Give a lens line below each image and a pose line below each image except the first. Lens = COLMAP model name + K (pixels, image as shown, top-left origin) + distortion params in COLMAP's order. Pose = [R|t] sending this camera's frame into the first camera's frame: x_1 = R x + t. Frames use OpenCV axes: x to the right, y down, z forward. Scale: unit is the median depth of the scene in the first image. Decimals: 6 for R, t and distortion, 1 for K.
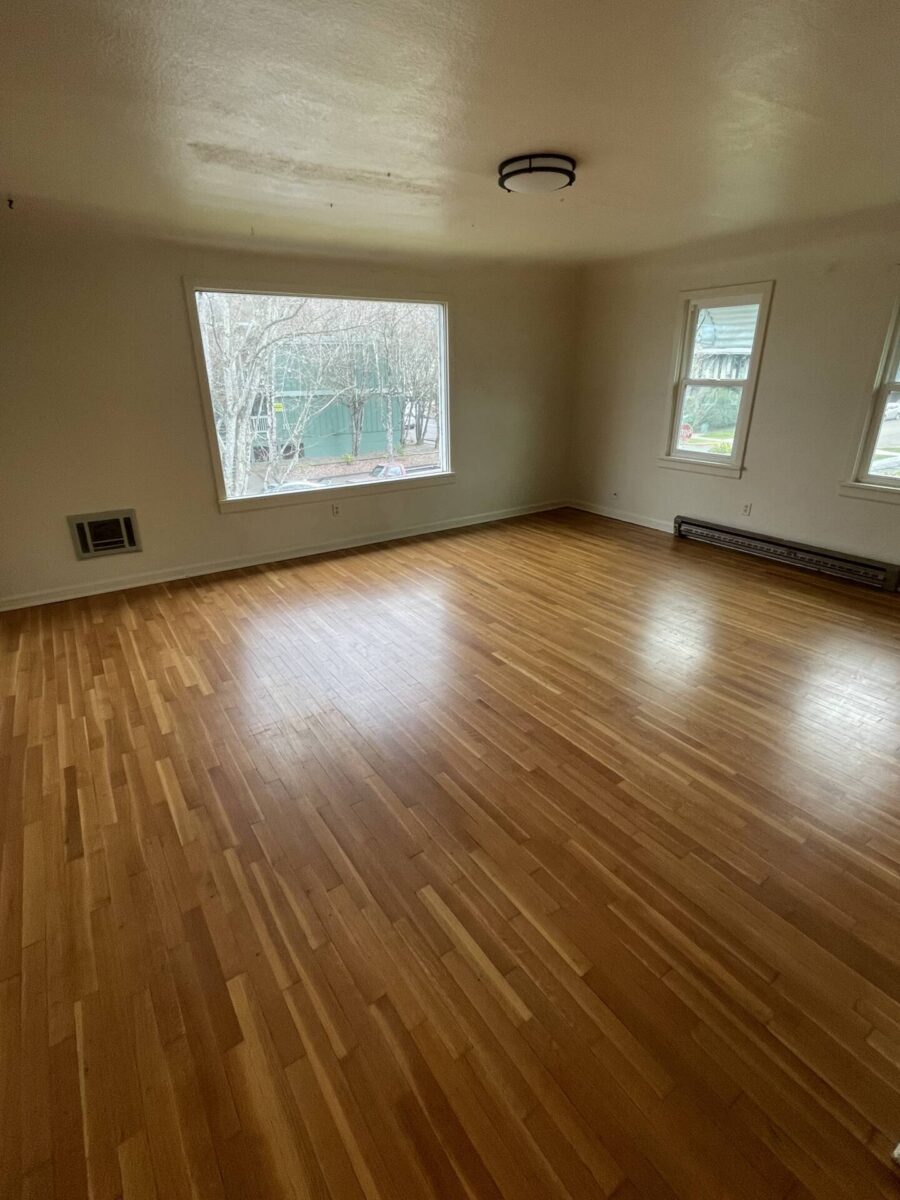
lens RADIAL K [[577.7, 0, 448.5], [0, 577.7, 597.8], [0, 0, 1]] dist [-0.003173, -0.000281]
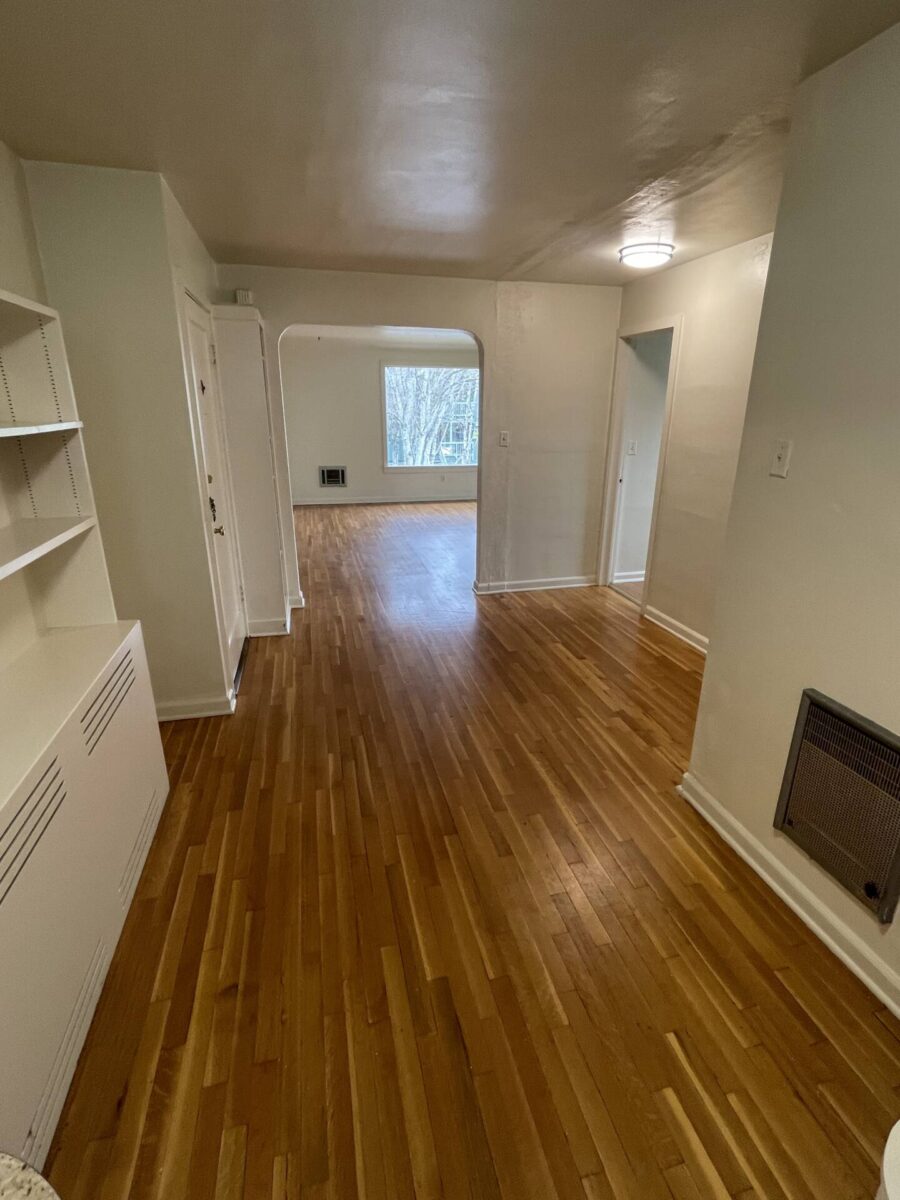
lens RADIAL K [[577.7, 0, 452.0], [0, 577.7, 599.8], [0, 0, 1]] dist [-0.003173, -0.000281]
pose [[0.940337, 0.124143, -0.316787, 0.572057], [-0.139902, 0.989786, -0.027400, 0.343786], [0.310150, 0.070085, 0.948101, -0.886465]]
